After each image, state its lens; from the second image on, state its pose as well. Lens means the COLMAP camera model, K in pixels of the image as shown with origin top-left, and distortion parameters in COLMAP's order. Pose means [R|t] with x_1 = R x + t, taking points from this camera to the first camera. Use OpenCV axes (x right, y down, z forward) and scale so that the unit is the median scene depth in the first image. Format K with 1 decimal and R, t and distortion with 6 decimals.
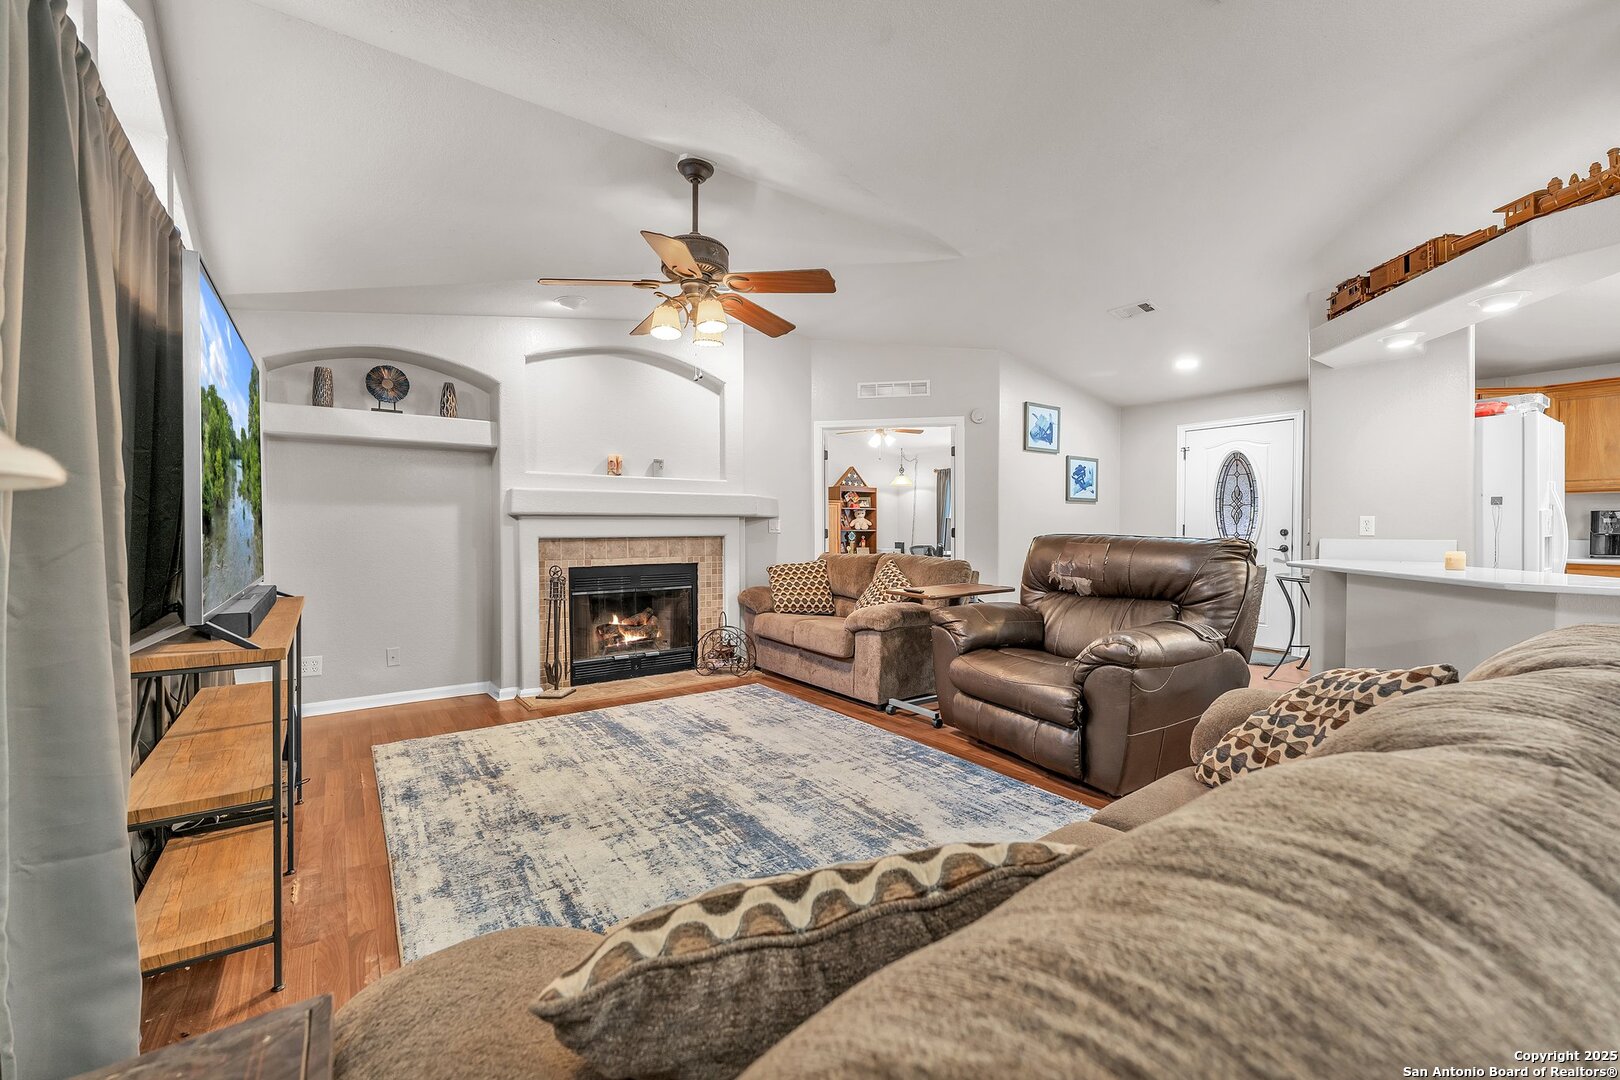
lens RADIAL K [[663.2, 0, 809.6], [0, 663.2, 533.9], [0, 0, 1]] dist [0.001426, 0.000169]
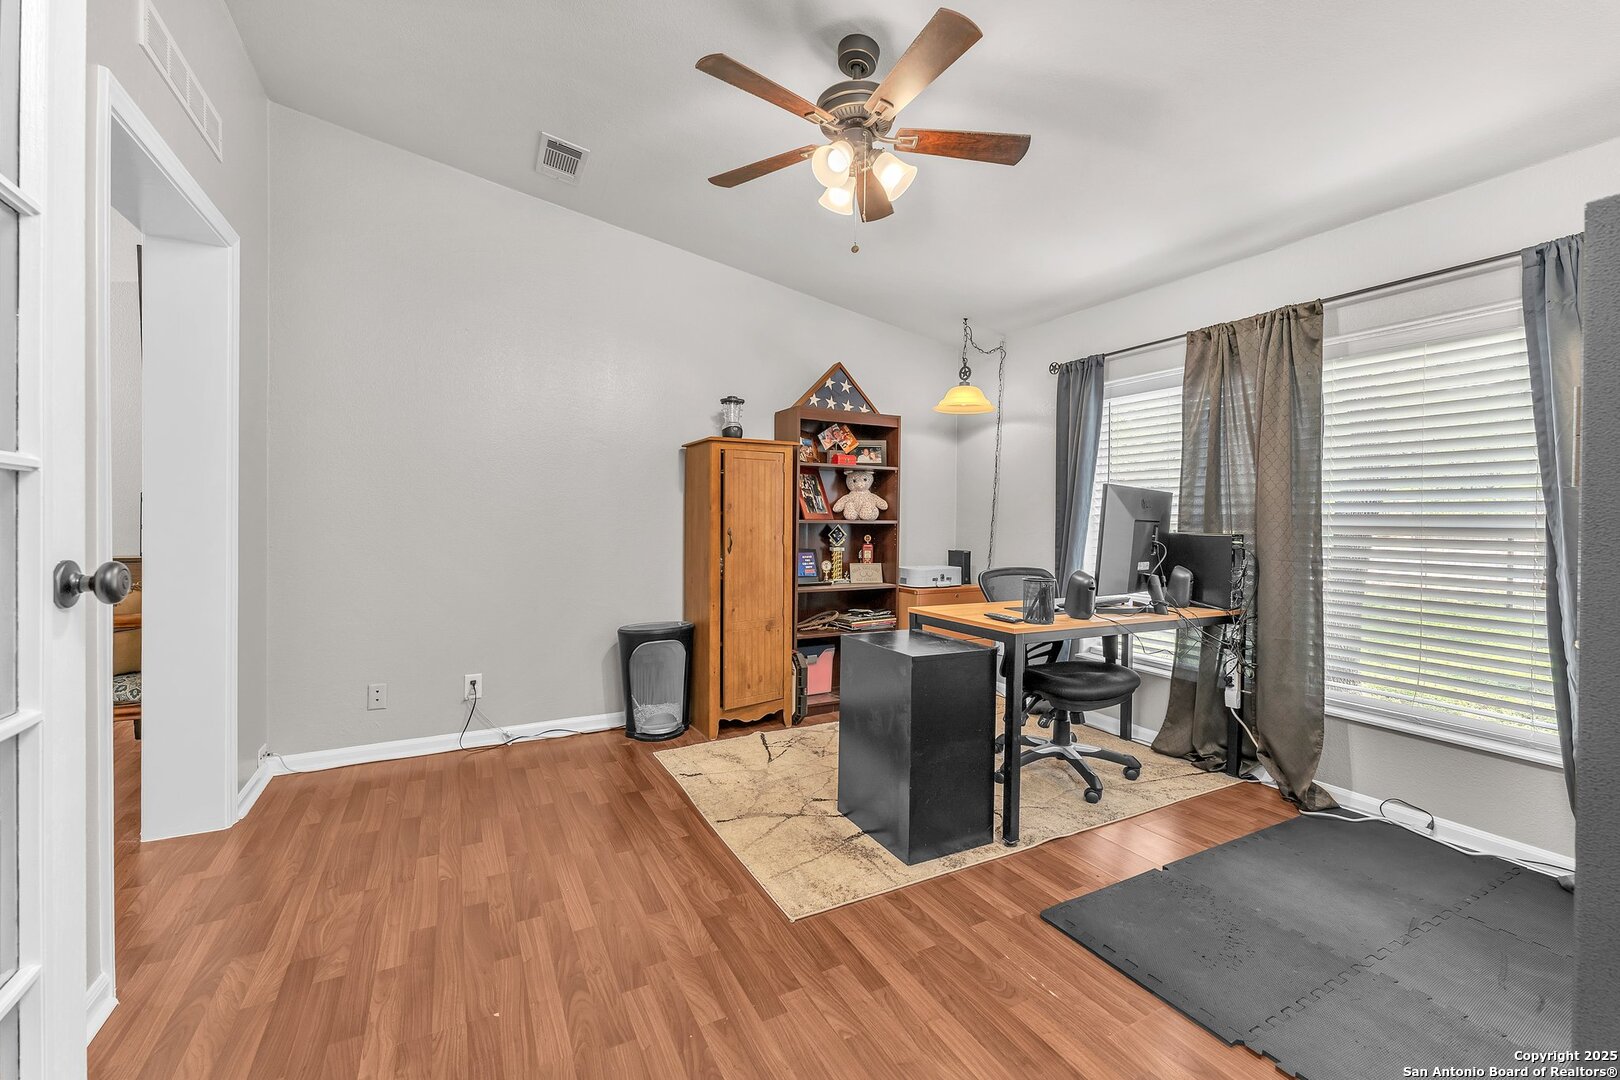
lens RADIAL K [[652.2, 0, 813.0], [0, 652.2, 523.9], [0, 0, 1]] dist [0.000192, -0.000171]
pose [[0.993905, 0.015176, -0.109187, 0.190770], [-0.016194, 0.999833, -0.008442, 0.000087], [0.109041, 0.010159, 0.993985, 1.244671]]
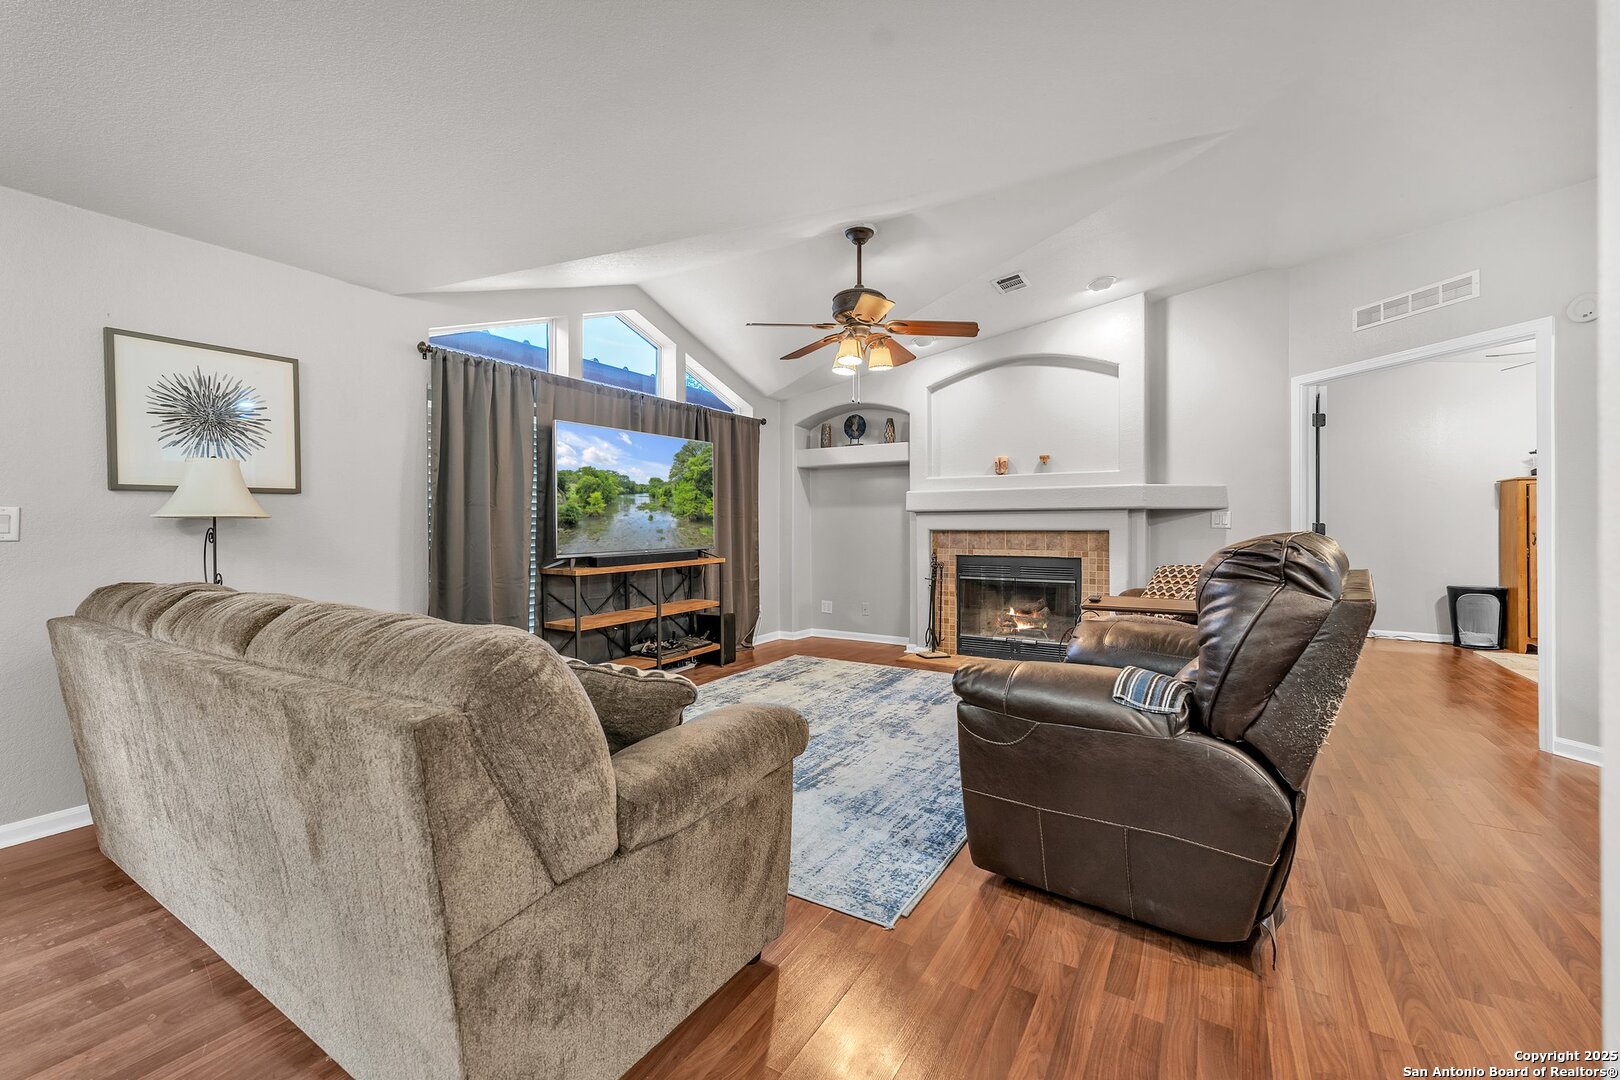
lens RADIAL K [[652.2, 0, 813.0], [0, 652.2, 523.9], [0, 0, 1]] dist [0.000192, -0.000171]
pose [[0.392607, 0.001918, -0.919704, 0.591984], [-0.006519, 0.999979, -0.000698, -0.002992], [0.919683, 0.006270, 0.392611, 0.282104]]
